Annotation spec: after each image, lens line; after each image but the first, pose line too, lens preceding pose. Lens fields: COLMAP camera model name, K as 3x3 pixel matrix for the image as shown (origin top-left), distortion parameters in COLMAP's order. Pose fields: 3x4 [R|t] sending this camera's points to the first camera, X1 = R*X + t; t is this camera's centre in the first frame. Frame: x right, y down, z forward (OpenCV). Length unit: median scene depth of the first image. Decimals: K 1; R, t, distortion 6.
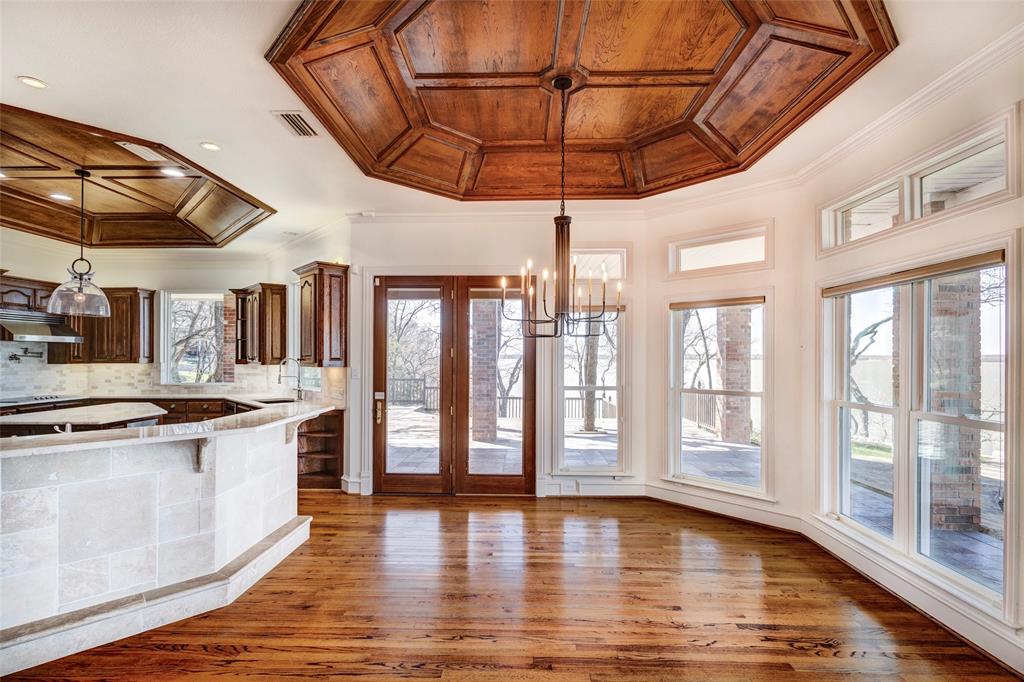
lens RADIAL K [[472.3, 0, 511.8], [0, 472.3, 351.3], [0, 0, 1]] dist [0.004285, -0.001648]
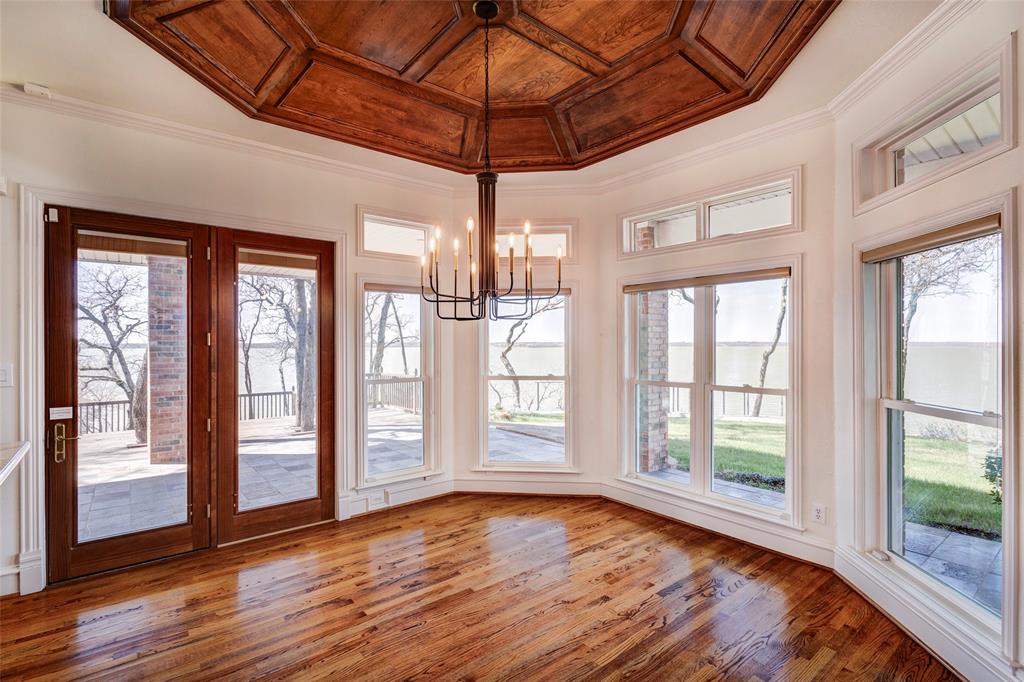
lens RADIAL K [[472.3, 0, 512.4], [0, 472.3, 344.7], [0, 0, 1]] dist [0.004285, -0.001648]
pose [[0.764356, -0.004648, 0.644777, -0.250348], [-0.002443, 0.999946, 0.010104, 0.003105], [-0.644789, -0.009298, 0.764304, 0.219251]]
